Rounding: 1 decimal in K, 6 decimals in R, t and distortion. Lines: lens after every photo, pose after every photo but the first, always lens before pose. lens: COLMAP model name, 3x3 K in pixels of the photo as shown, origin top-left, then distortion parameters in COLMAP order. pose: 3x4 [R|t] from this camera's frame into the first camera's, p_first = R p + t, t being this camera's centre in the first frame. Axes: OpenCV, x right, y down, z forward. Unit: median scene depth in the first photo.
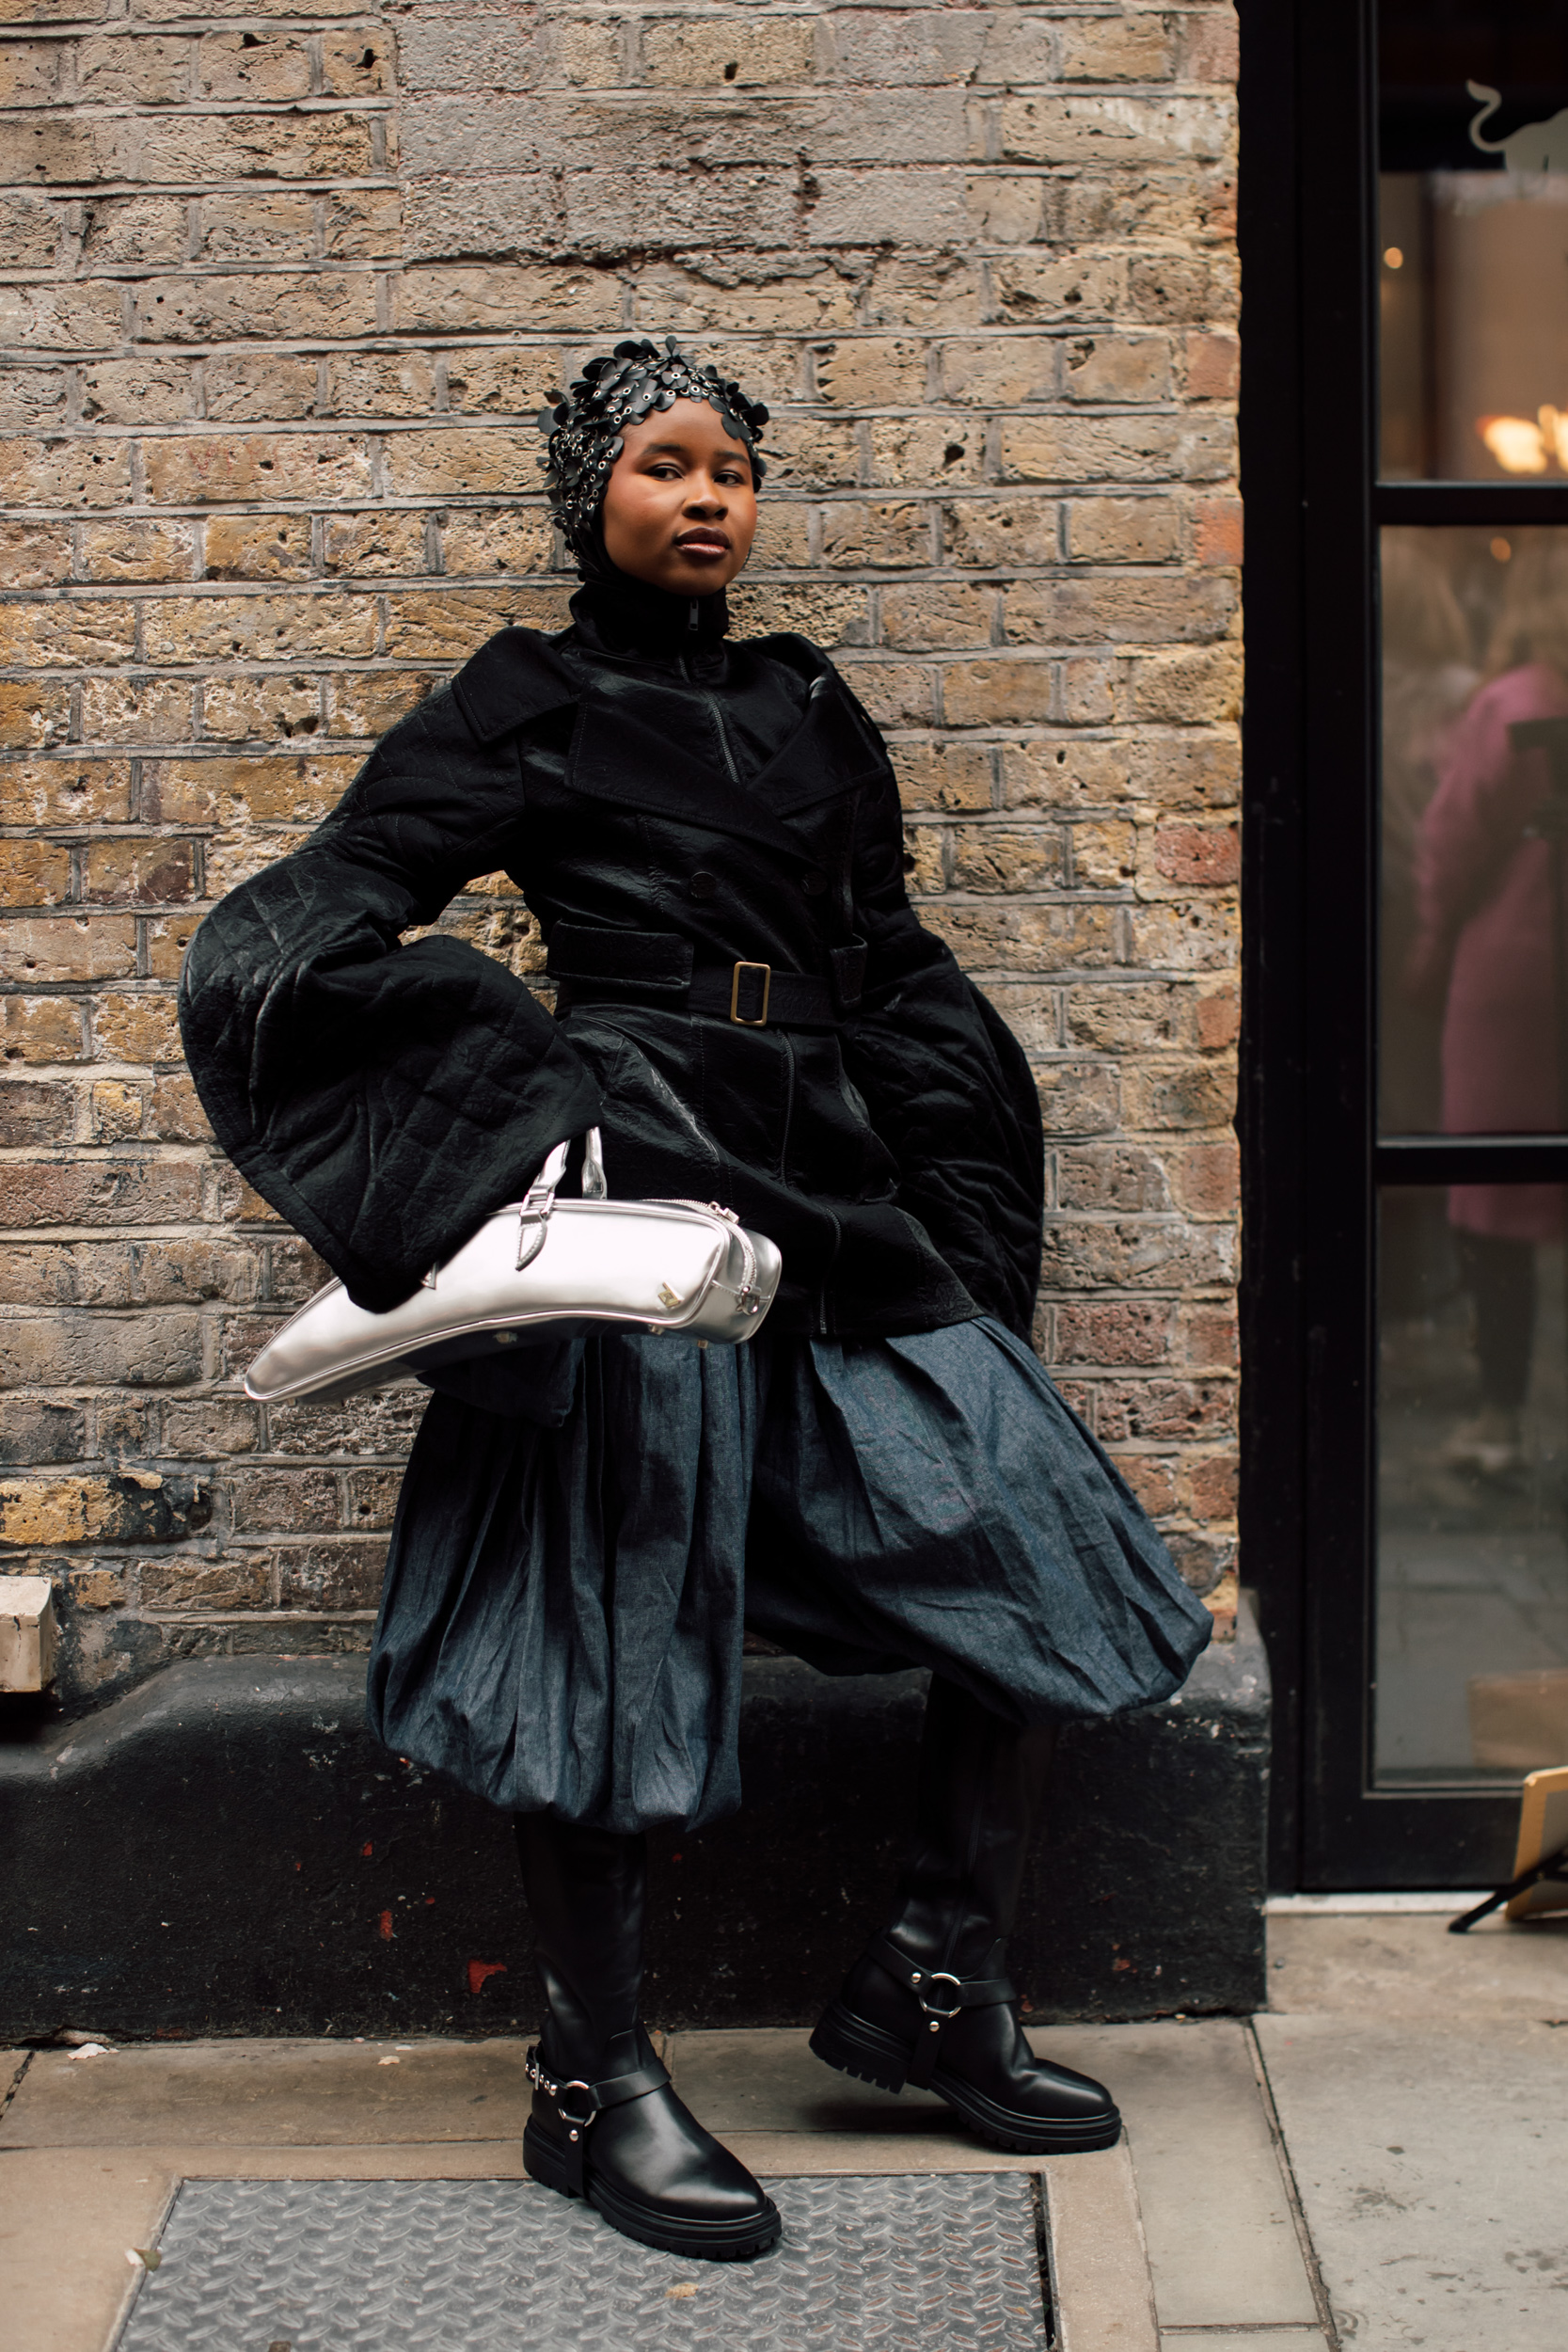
lens RADIAL K [[3752.0, 0, 714.1], [0, 3752.0, 1047.1], [0, 0, 1]] dist [-0.079407, 0.197413]
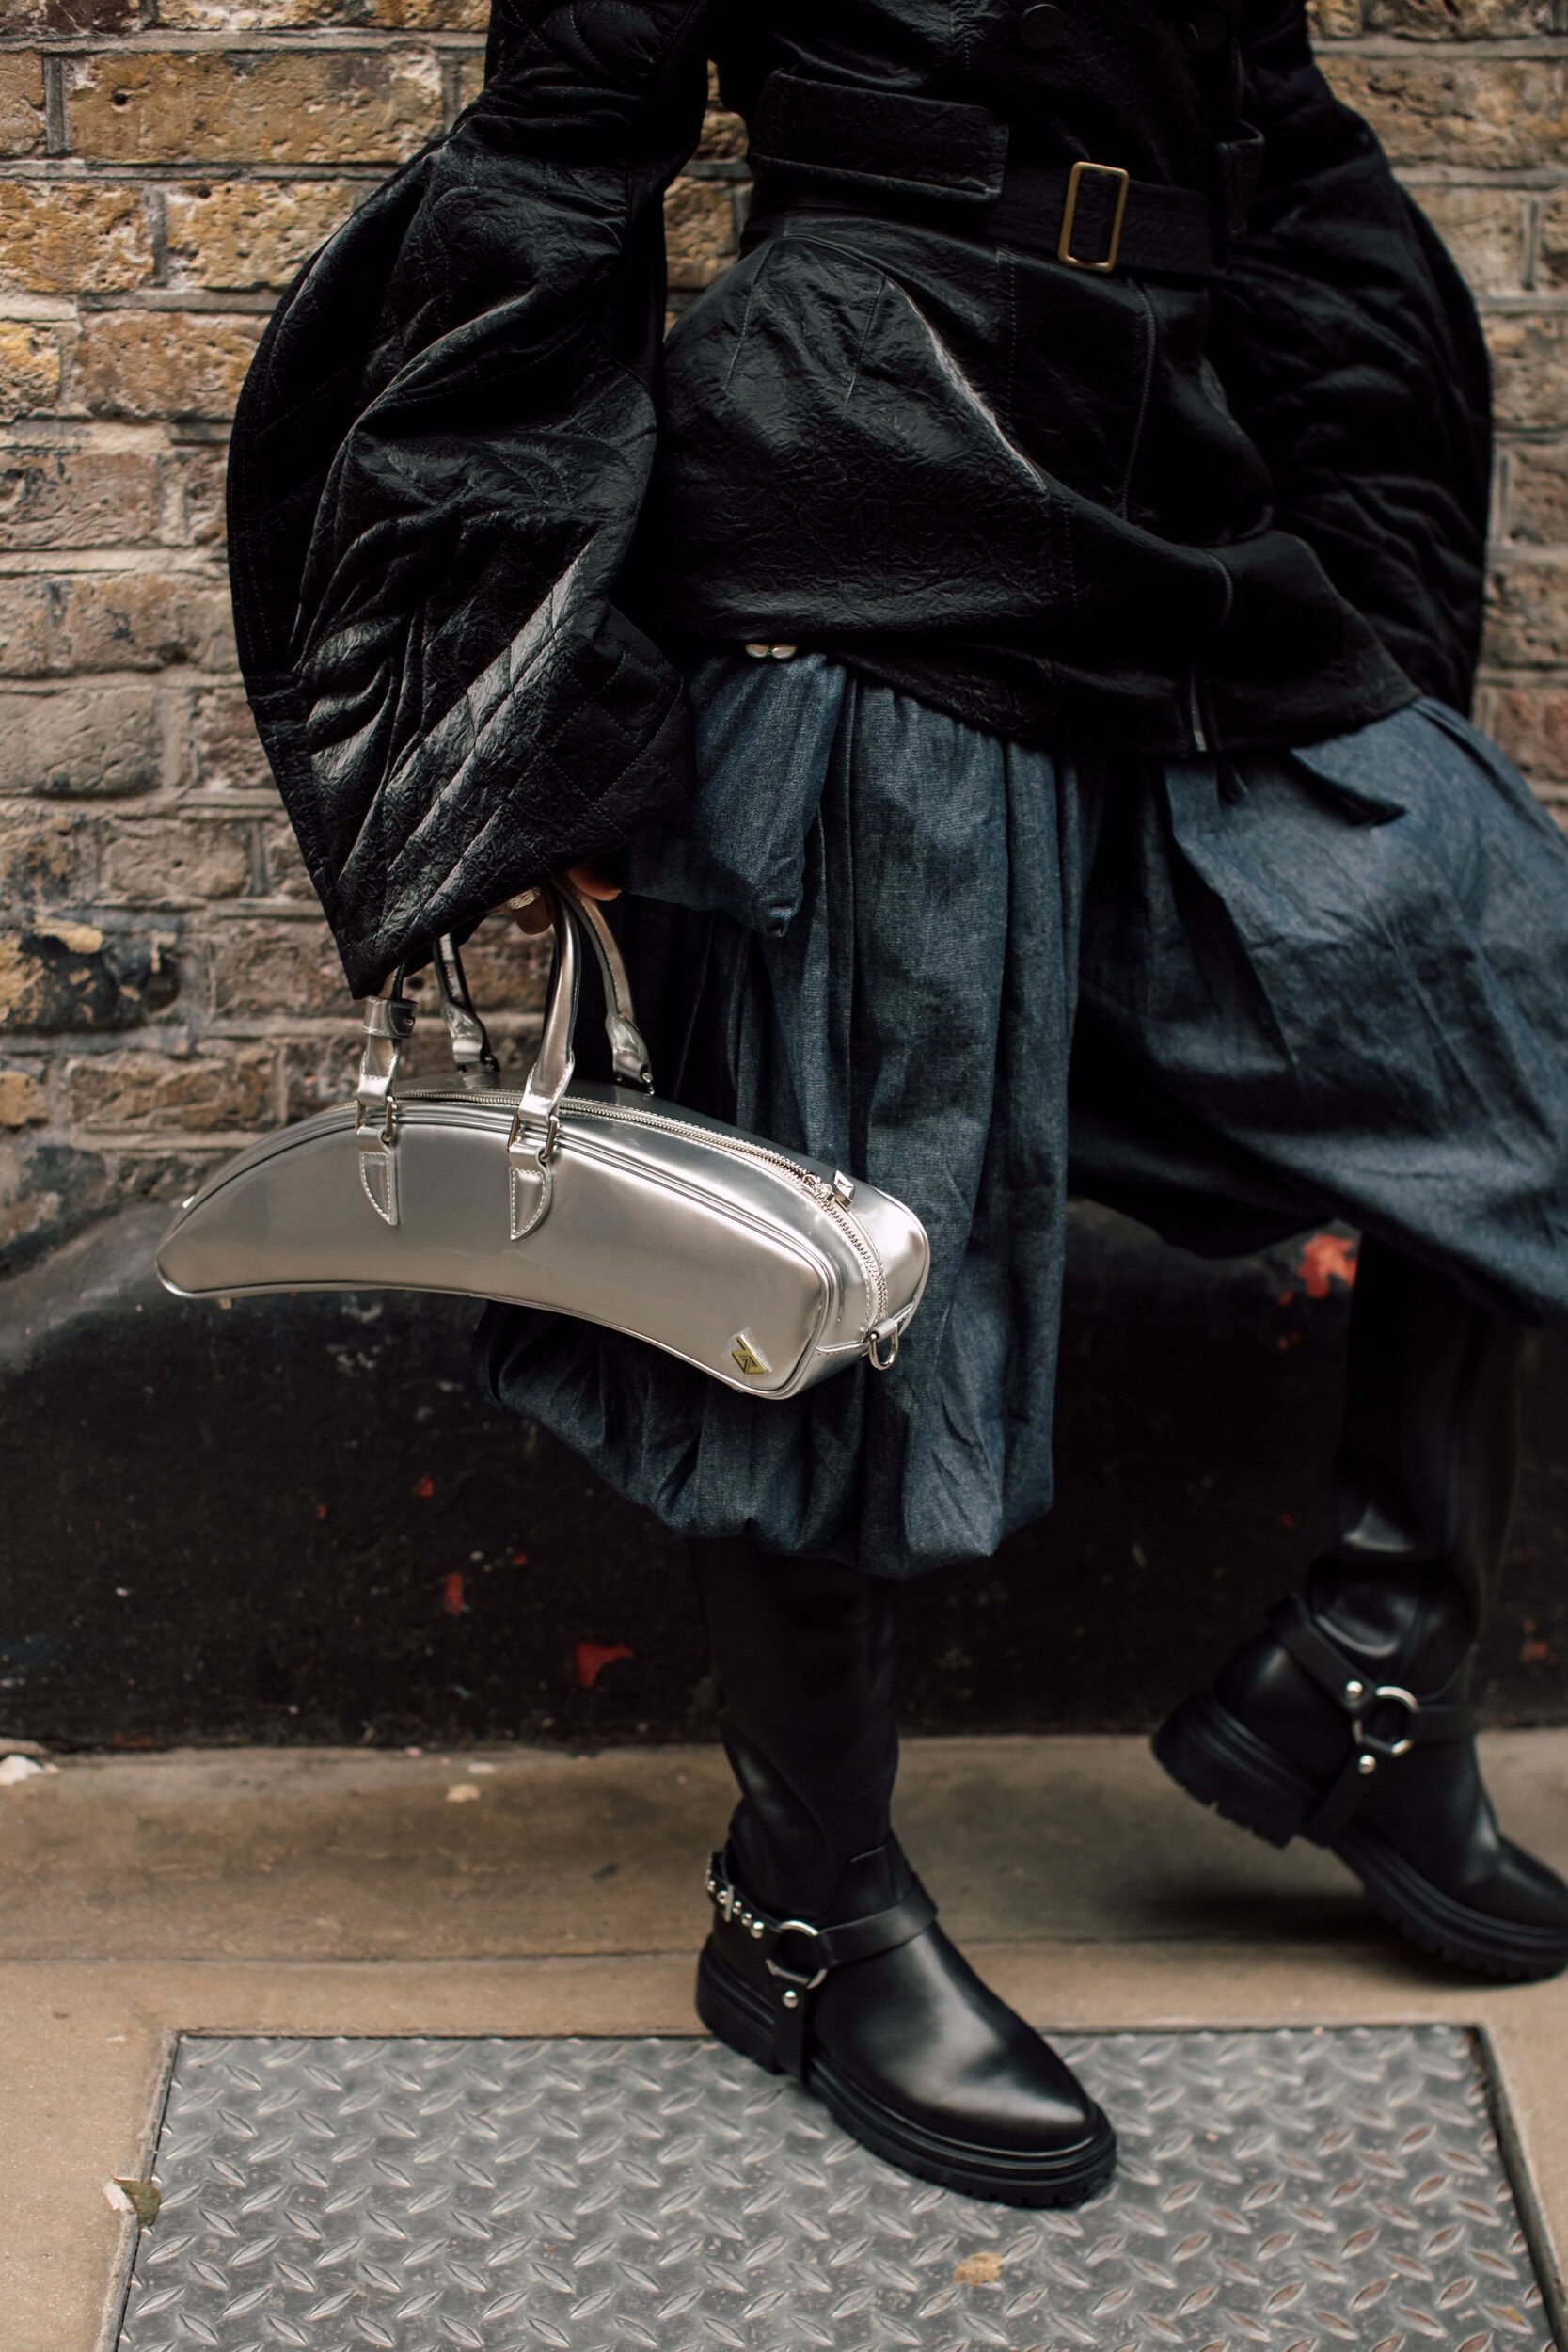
lens RADIAL K [[4062.4, 0, 723.1], [0, 4062.4, 940.8], [0, 0, 1]] dist [-0.047524, 0.185772]
pose [[0.998957, 0.000654, 0.045657, -0.072792], [-0.010436, 0.976702, 0.214346, -0.036527], [-0.044453, -0.214599, 0.975690, 0.311375]]
